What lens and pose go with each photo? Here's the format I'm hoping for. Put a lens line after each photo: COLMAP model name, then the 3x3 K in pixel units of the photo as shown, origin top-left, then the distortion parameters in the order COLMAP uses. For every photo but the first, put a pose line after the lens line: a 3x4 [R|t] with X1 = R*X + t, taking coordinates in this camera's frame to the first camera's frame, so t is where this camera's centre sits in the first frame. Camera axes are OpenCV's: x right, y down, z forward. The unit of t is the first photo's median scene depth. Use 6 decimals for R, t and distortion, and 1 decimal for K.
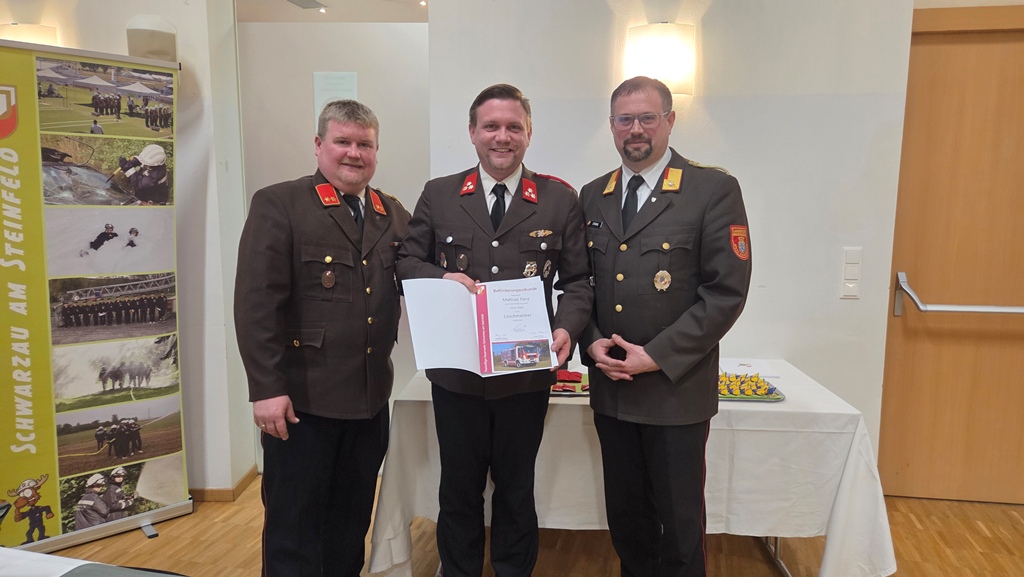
lens RADIAL K [[690.0, 0, 503.6], [0, 690.0, 287.1], [0, 0, 1]] dist [0.070142, -0.066165]
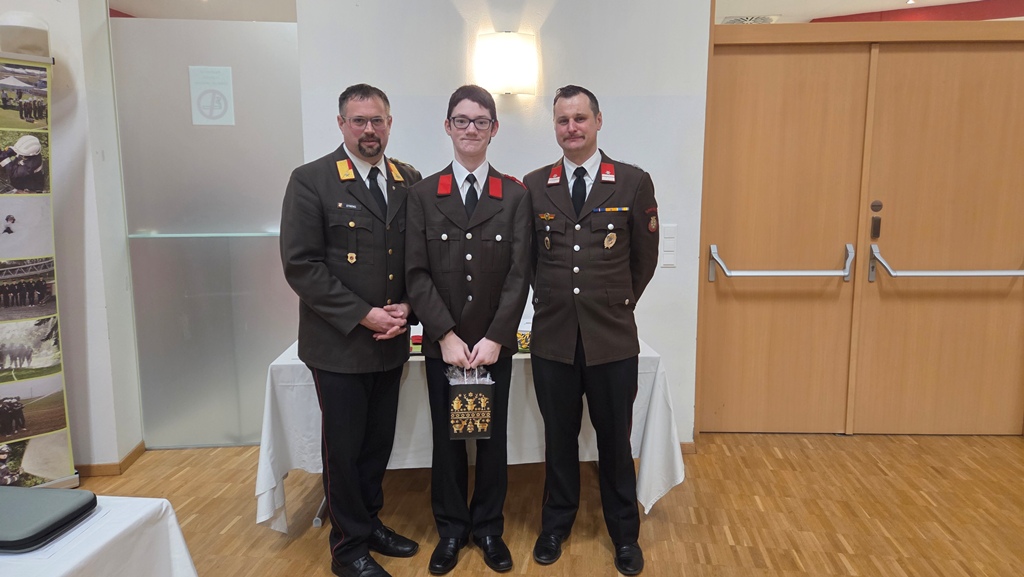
lens RADIAL K [[690.0, 0, 507.2], [0, 690.0, 279.7], [0, 0, 1]] dist [0.070142, -0.066165]
pose [[0.989907, -0.025946, 0.139320, 0.058610], [0.024475, 0.999625, 0.012264, 0.017343], [-0.139586, -0.008730, 0.990171, -0.145657]]
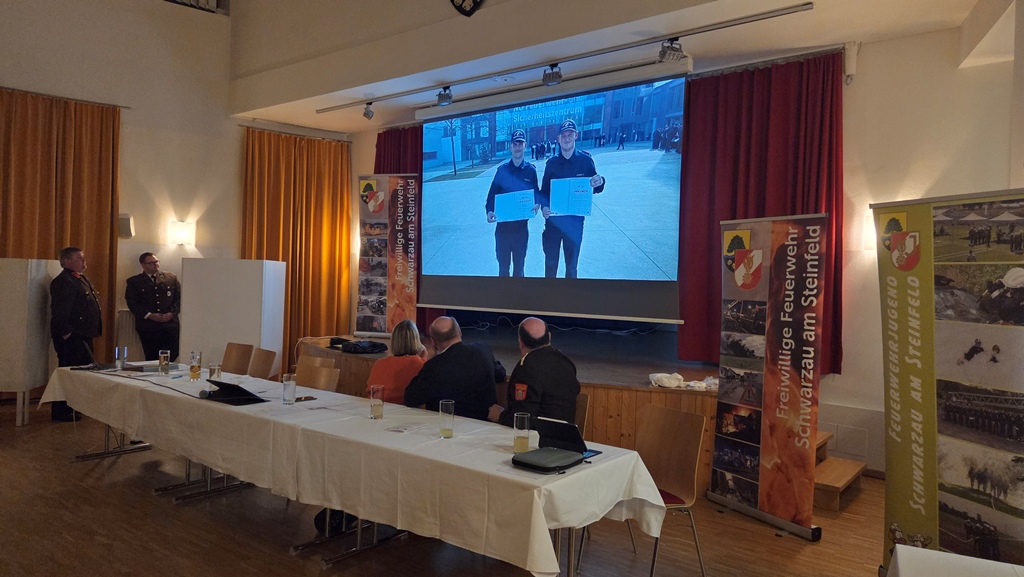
lens RADIAL K [[690.0, 0, 510.2], [0, 690.0, 284.6], [0, 0, 1]] dist [0.070142, -0.066165]
pose [[-0.387572, -0.010315, -0.921782, 0.753862], [-0.148989, 0.987492, 0.051594, -0.120823], [0.909720, 0.157331, -0.384262, 0.721771]]
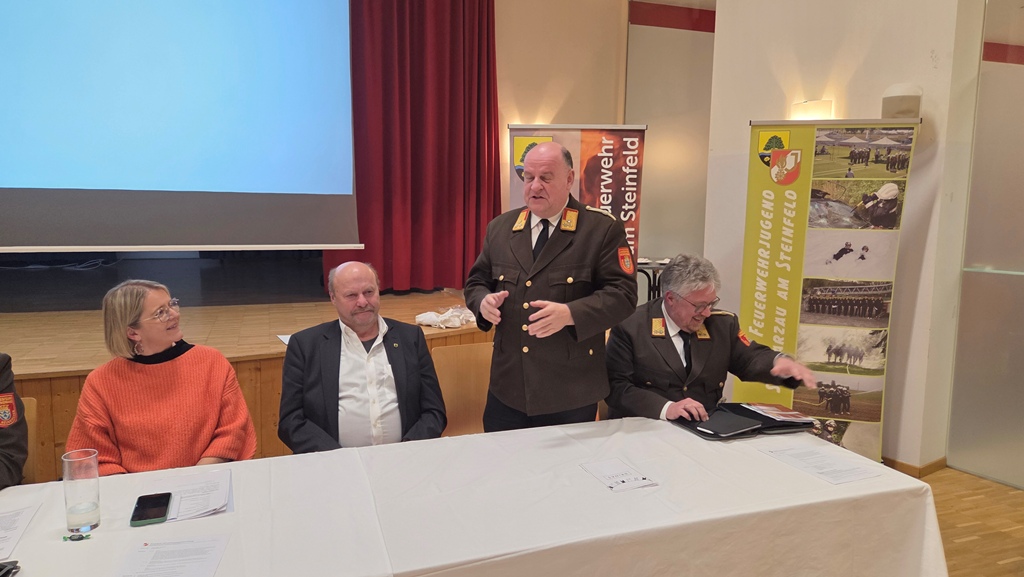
lens RADIAL K [[690.0, 0, 507.9], [0, 690.0, 287.8], [0, 0, 1]] dist [0.070142, -0.066165]
pose [[0.572169, 0.102209, -0.813742, 0.178060], [-0.113254, 0.992545, 0.045035, 0.012782], [0.812278, 0.066393, 0.579479, -0.327924]]
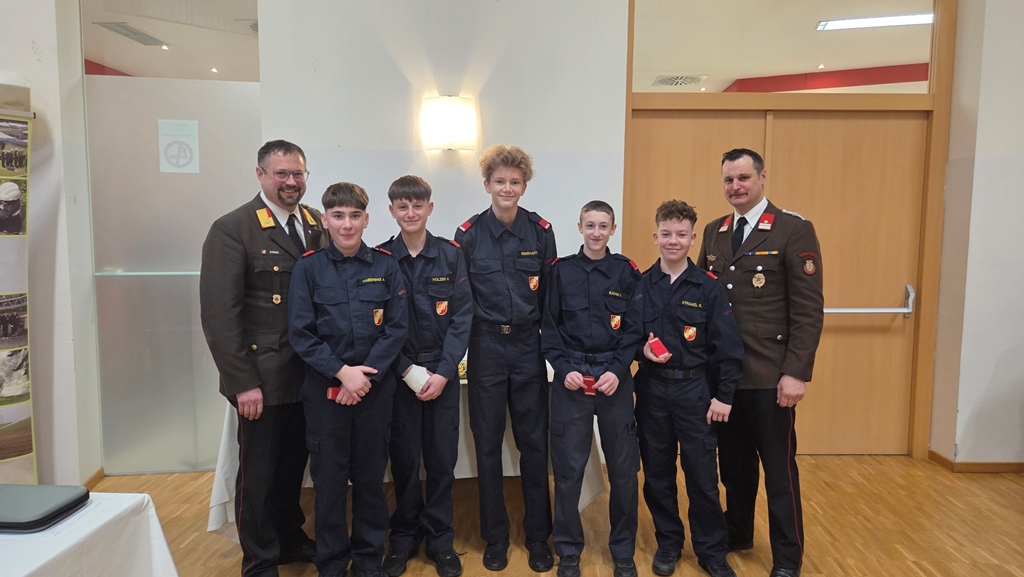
lens RADIAL K [[690.0, 0, 501.7], [0, 690.0, 284.9], [0, 0, 1]] dist [0.070142, -0.066165]
pose [[0.980562, -0.014960, 0.195638, 0.066421], [0.022225, 0.999140, -0.034991, 0.023641], [-0.194947, 0.038659, 0.980052, -0.285109]]
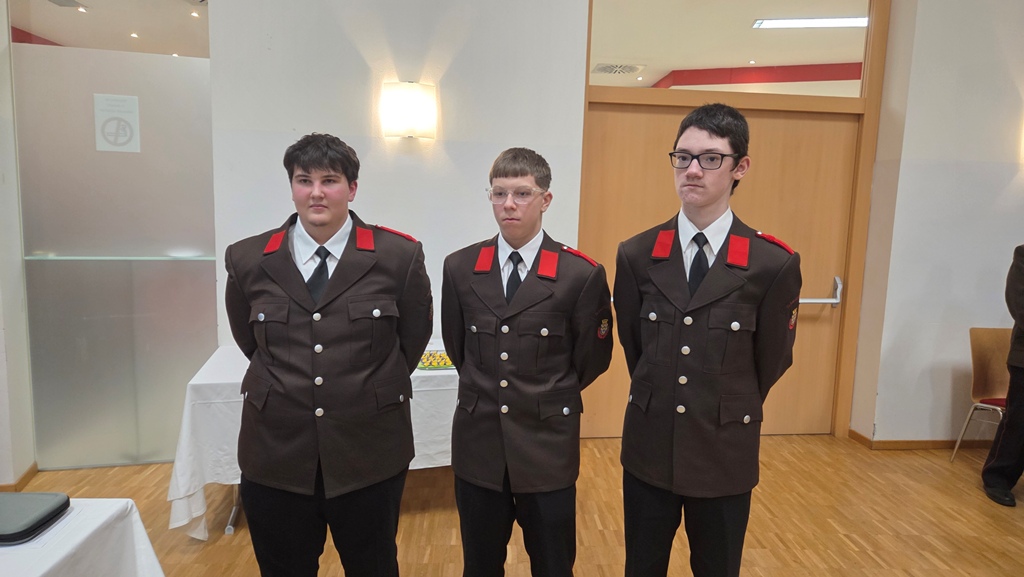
lens RADIAL K [[690.0, 0, 504.1], [0, 690.0, 290.3], [0, 0, 1]] dist [0.070142, -0.066165]
pose [[0.952216, -0.015368, 0.305039, -0.003363], [0.014515, 0.999882, 0.005065, 0.001527], [-0.305080, -0.000396, 0.952327, -0.278022]]
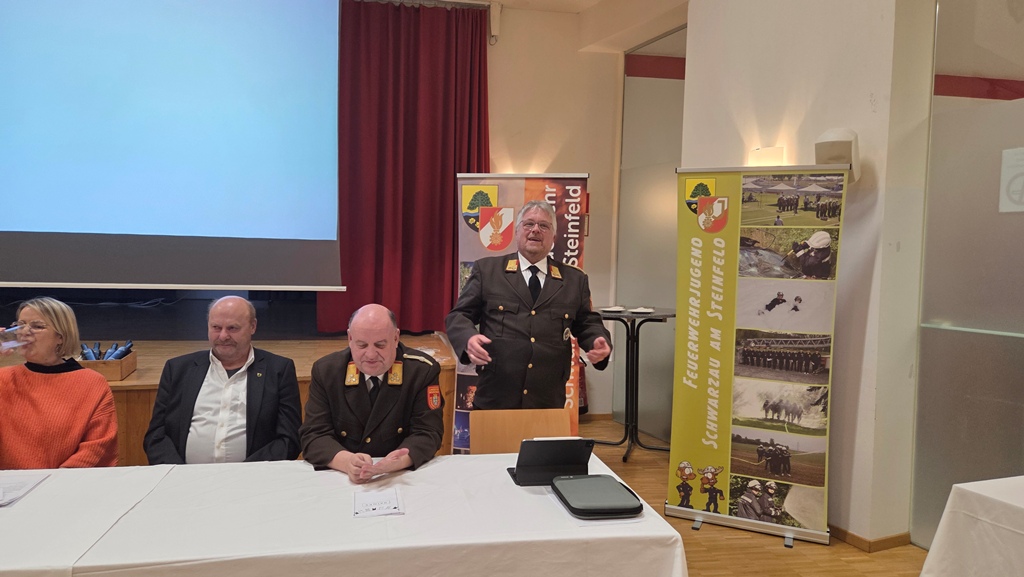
lens RADIAL K [[690.0, 0, 499.9], [0, 690.0, 291.5], [0, 0, 1]] dist [0.070142, -0.066165]
pose [[0.420333, 0.055692, -0.905659, 0.394632], [-0.136719, 0.990607, -0.002538, -0.015627], [0.897011, 0.124888, 0.423998, -0.029356]]
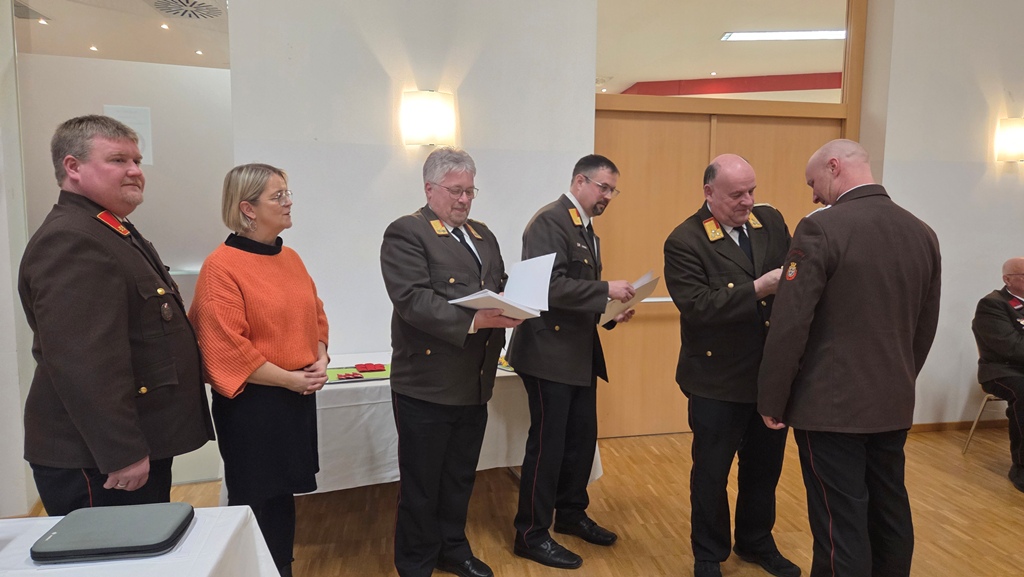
lens RADIAL K [[690.0, 0, 505.6], [0, 690.0, 289.0], [0, 0, 1]] dist [0.070142, -0.066165]
pose [[0.920564, -0.038723, 0.388668, -0.161840], [0.047879, 0.998756, -0.013896, 0.015108], [-0.387646, 0.031401, 0.921273, -0.237107]]
